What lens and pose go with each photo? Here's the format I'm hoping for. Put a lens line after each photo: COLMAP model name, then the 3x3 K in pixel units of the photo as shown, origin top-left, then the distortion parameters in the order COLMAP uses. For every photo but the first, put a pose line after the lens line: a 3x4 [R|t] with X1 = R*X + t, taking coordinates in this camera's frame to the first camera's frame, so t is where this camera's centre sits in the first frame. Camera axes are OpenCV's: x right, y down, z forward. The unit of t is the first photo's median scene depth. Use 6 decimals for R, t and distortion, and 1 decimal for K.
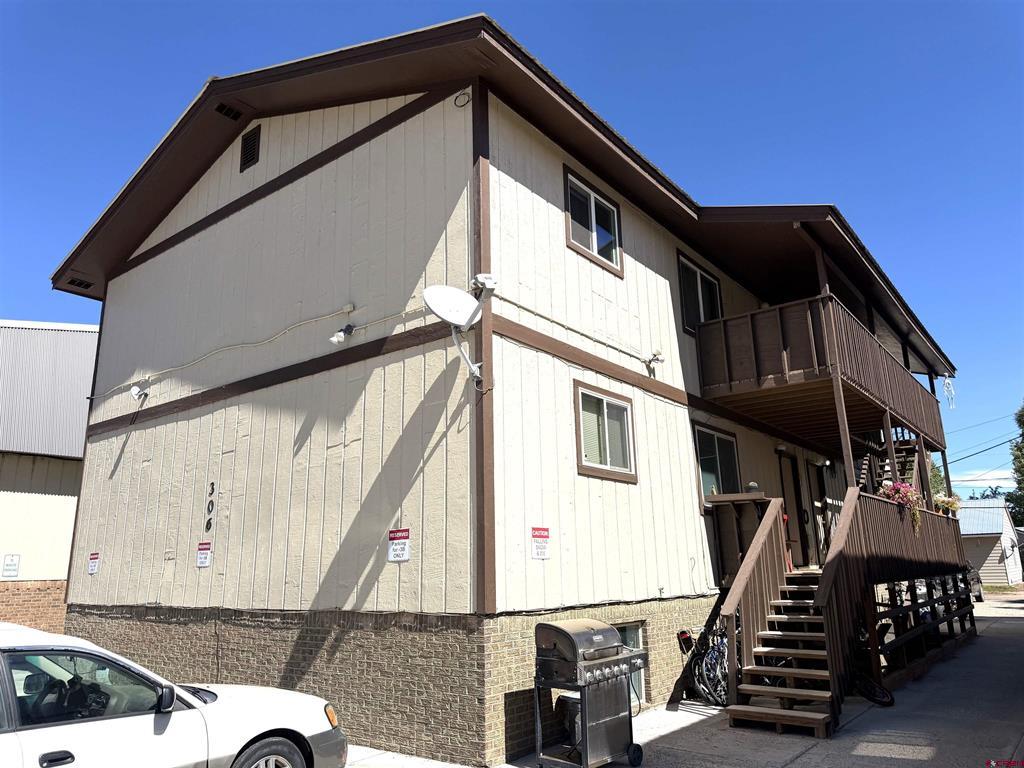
lens RADIAL K [[713.3, 0, 519.7], [0, 713.3, 388.4], [0, 0, 1]] dist [0.071351, -0.088394]
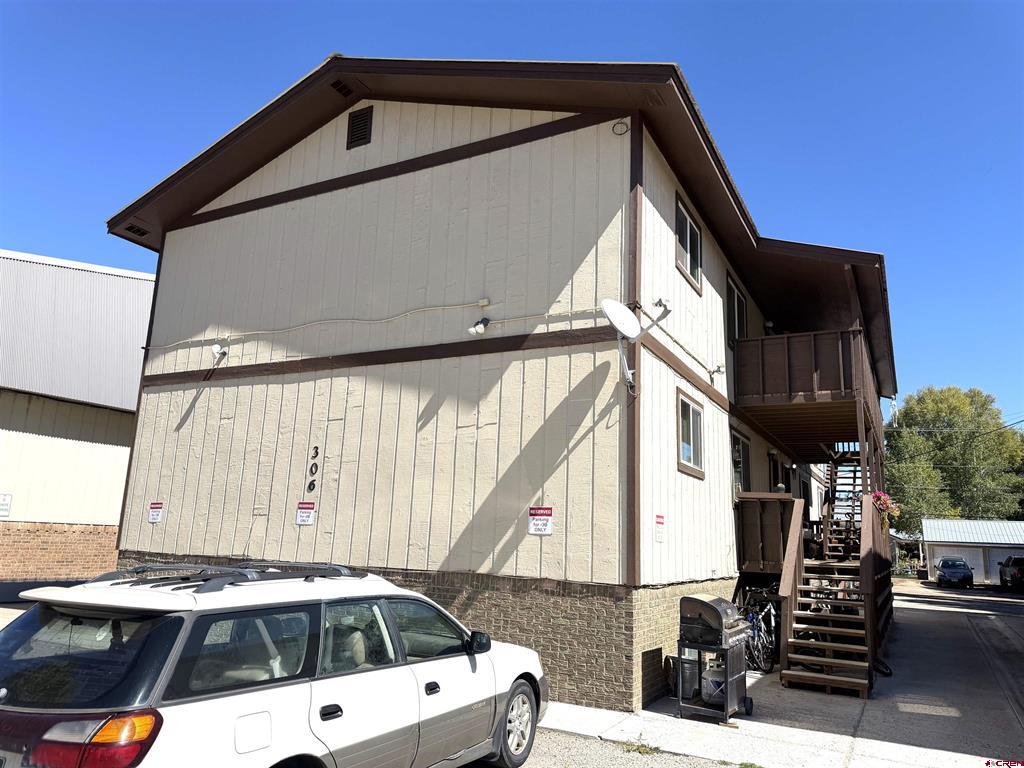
lens RADIAL K [[707.6, 0, 511.2], [0, 707.6, 398.5], [0, 0, 1]] dist [0.110038, -0.156878]
pose [[0.985657, 0.091434, 0.141844, -0.332496], [-0.098879, 0.994020, 0.046342, -0.019701], [-0.136759, -0.059702, 0.988804, -0.086575]]
